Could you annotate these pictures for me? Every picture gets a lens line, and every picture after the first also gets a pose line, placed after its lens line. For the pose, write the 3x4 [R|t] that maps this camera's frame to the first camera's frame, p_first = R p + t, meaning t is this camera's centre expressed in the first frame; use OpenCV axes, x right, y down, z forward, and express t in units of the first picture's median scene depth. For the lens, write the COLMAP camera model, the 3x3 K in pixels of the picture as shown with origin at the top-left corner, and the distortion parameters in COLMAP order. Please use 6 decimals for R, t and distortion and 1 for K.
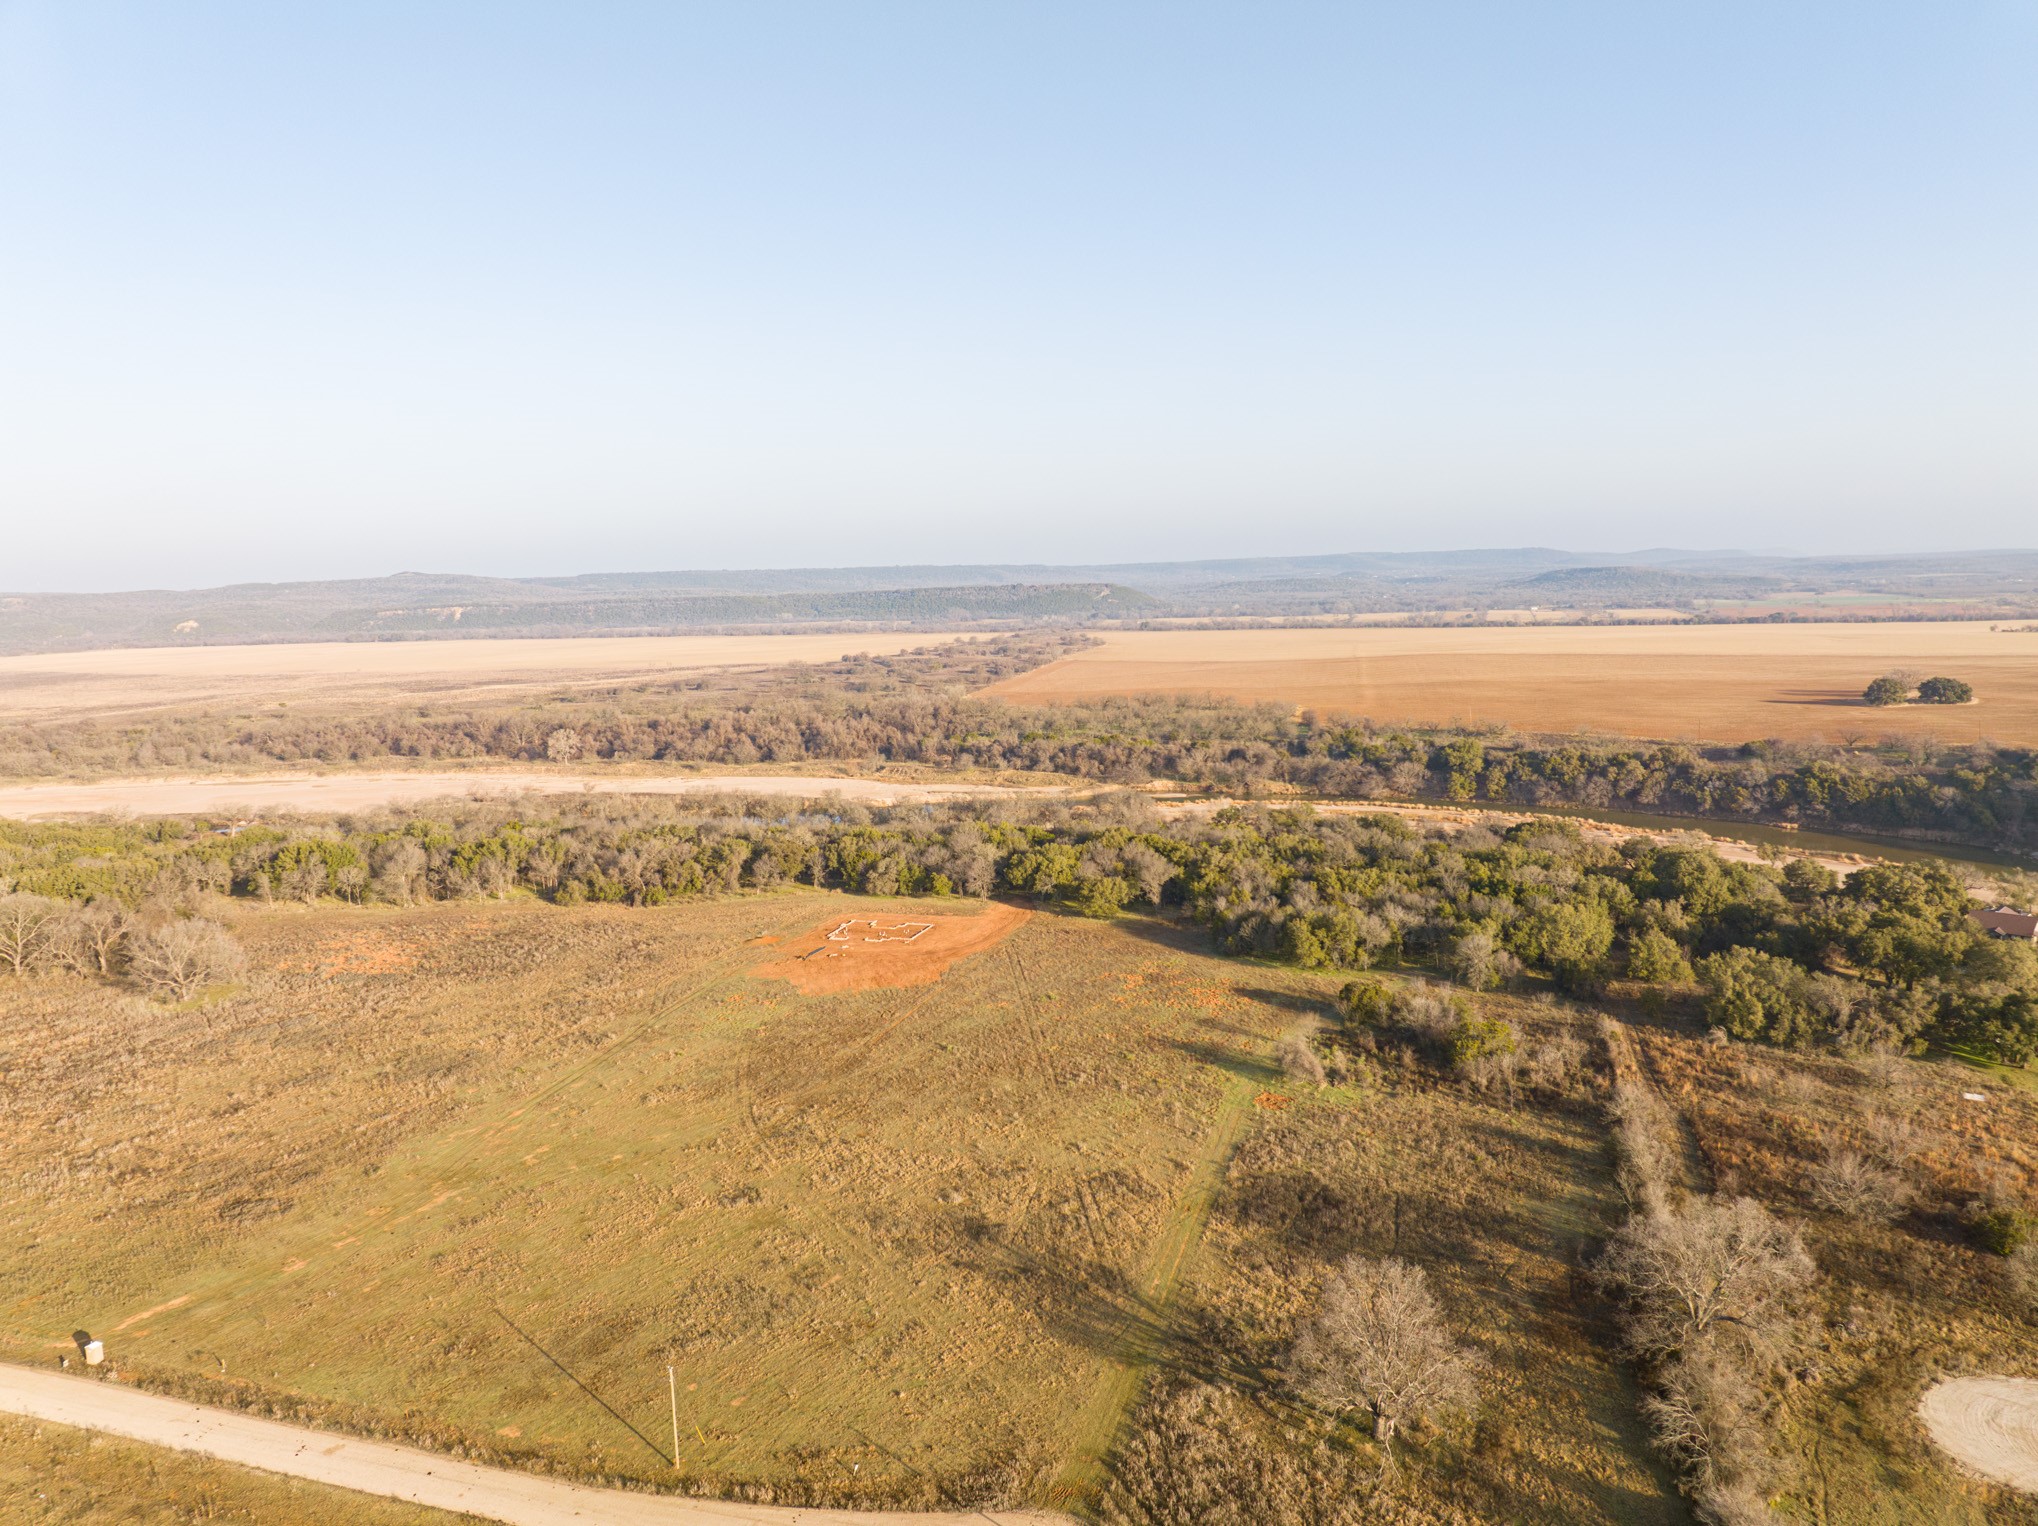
lens RADIAL K [[1429.7, 0, 1025.9], [0, 1429.7, 750.6], [0, 0, 1]] dist [-0.045975, 0.013188]
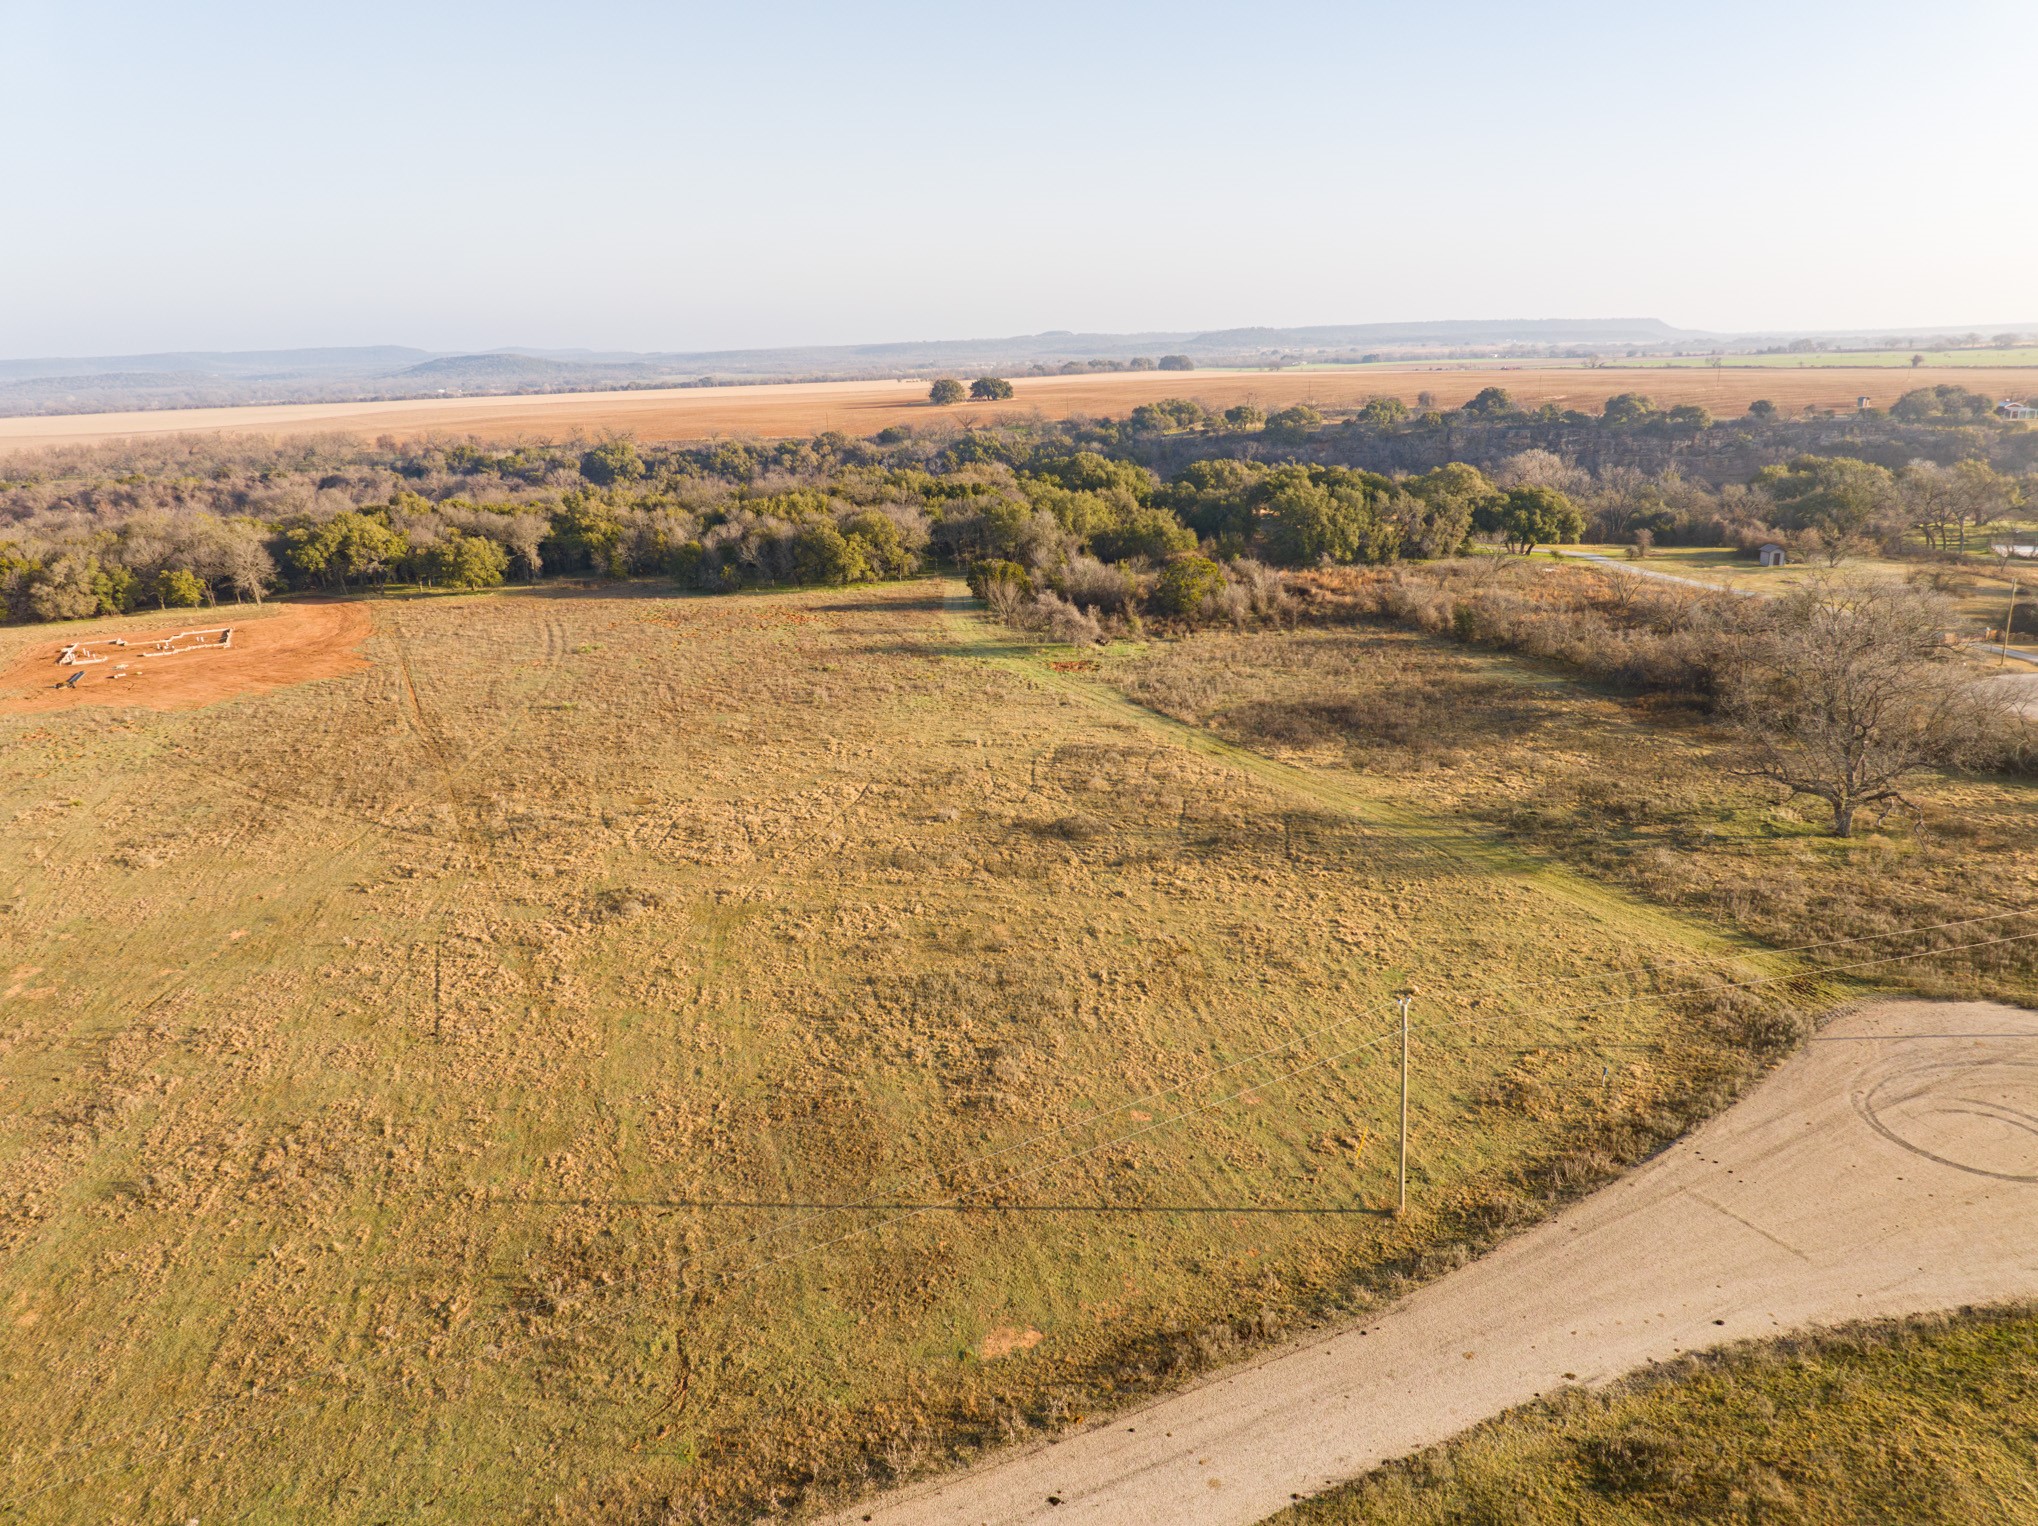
lens RADIAL K [[1429.7, 0, 1026.1], [0, 1429.7, 762.6], [0, 0, 1]] dist [-0.045975, 0.013188]
pose [[0.720223, -0.183029, 0.669164, -0.215011], [0.089436, 0.981017, 0.172066, 0.091987], [-0.687954, -0.064079, 0.722920, 0.257694]]
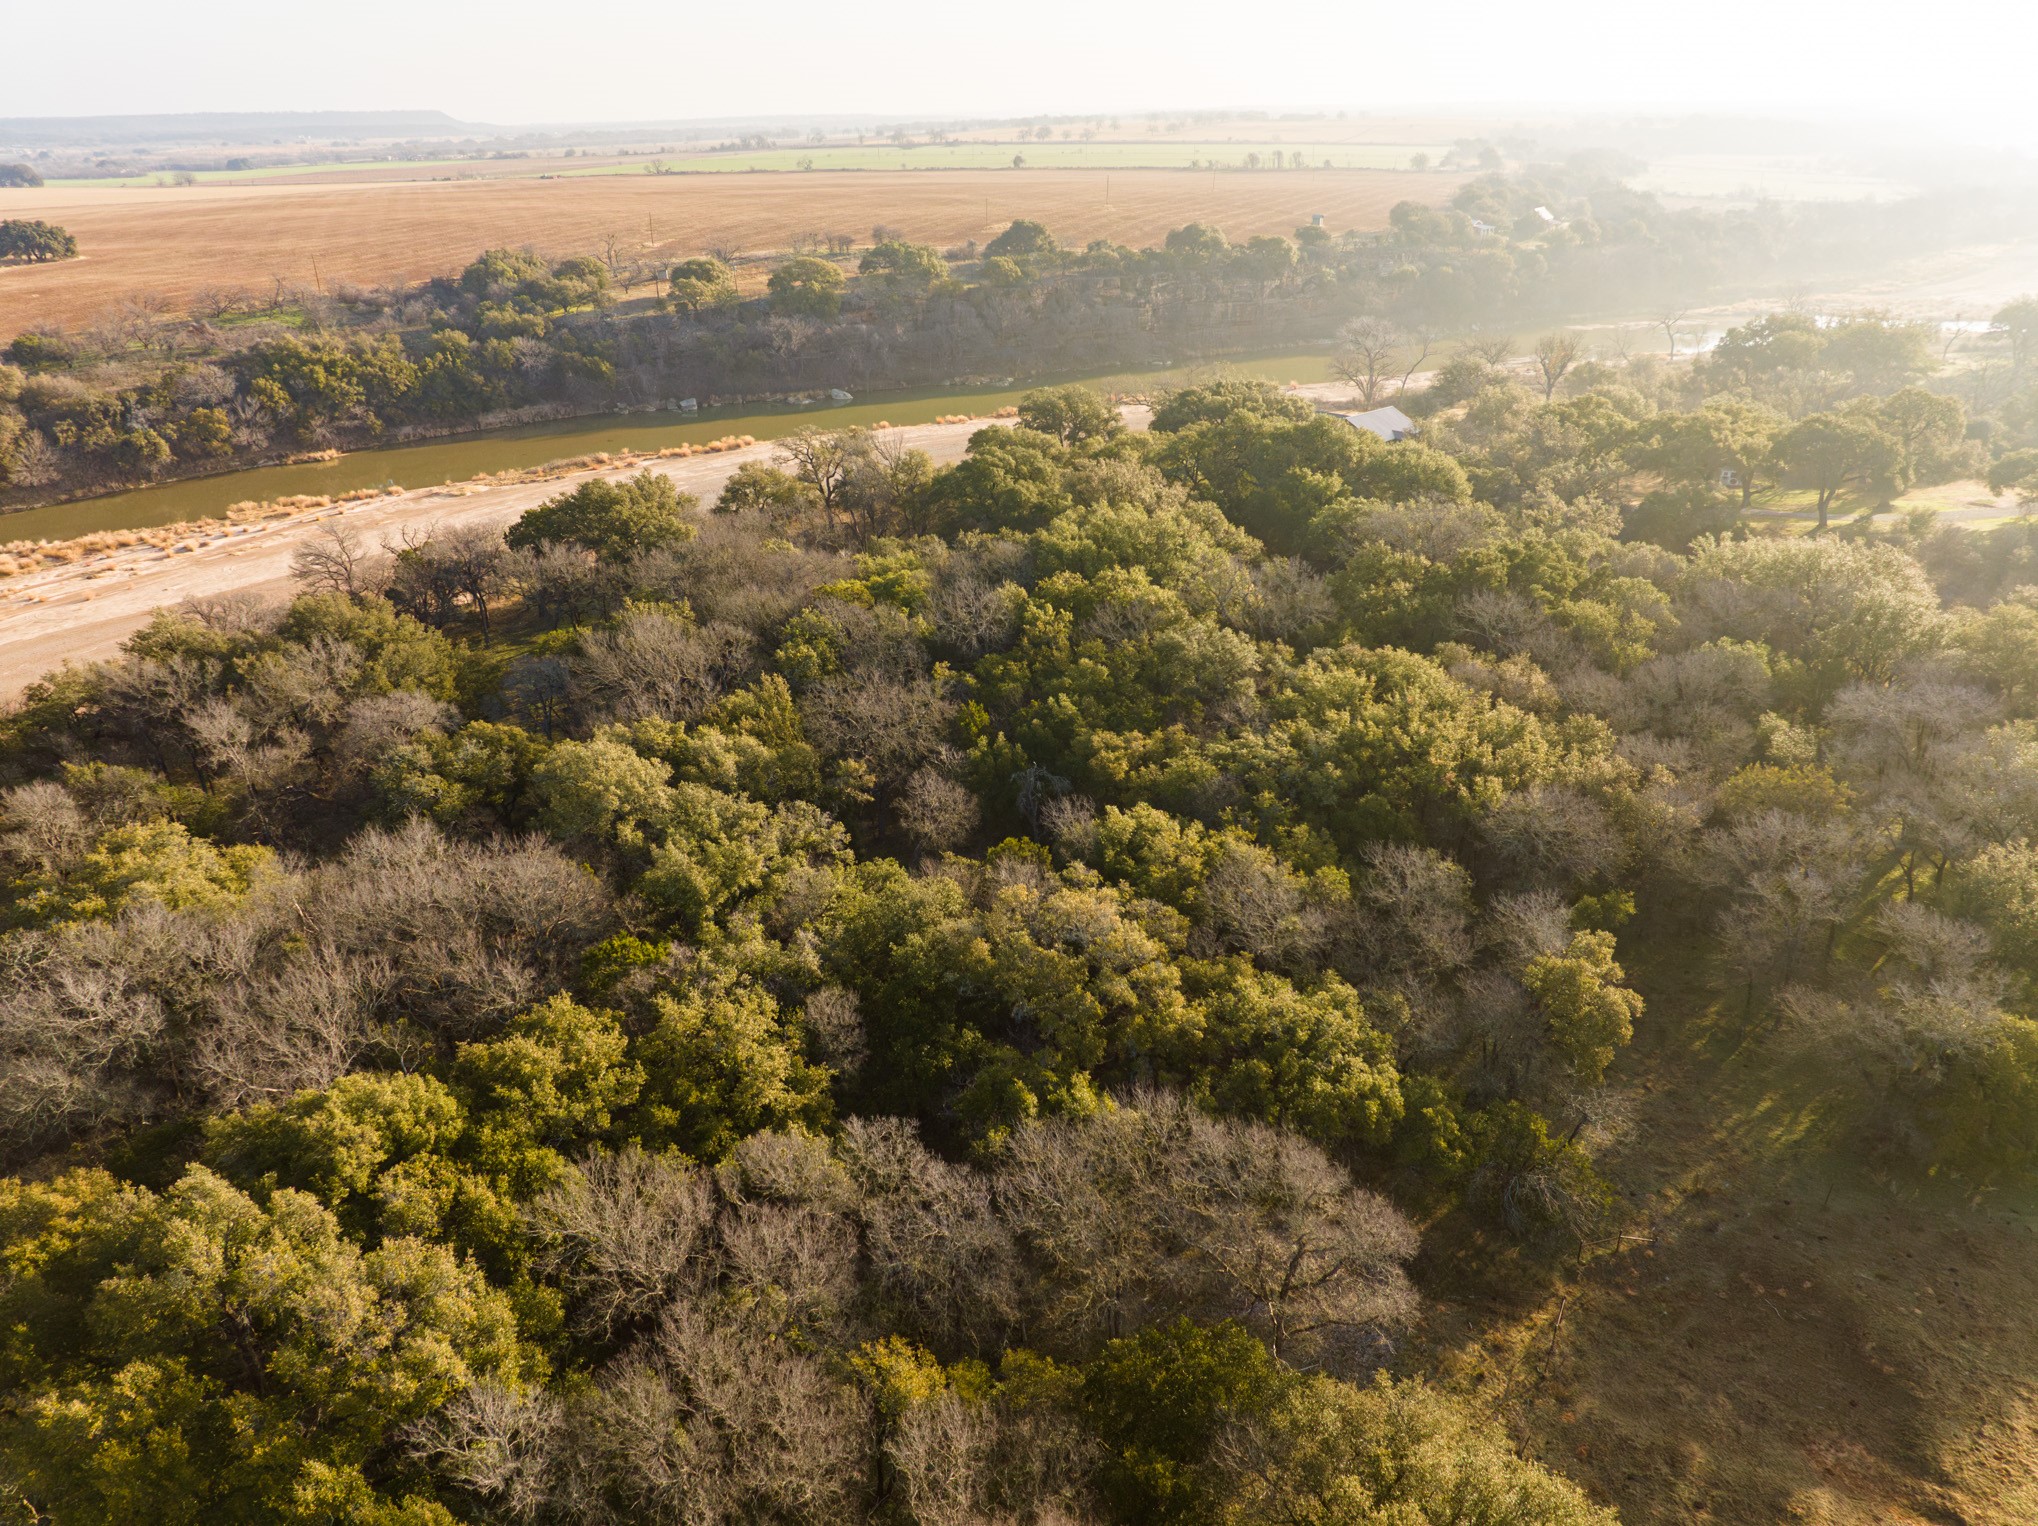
lens RADIAL K [[1429.7, 0, 1025.3], [0, 1429.7, 770.7], [0, 0, 1]] dist [-0.045975, 0.013188]
pose [[0.003418, -0.392954, 0.919552, -0.031708], [0.133596, 0.911494, 0.389013, -0.017797], [-0.991030, 0.121519, 0.055612, 0.917976]]
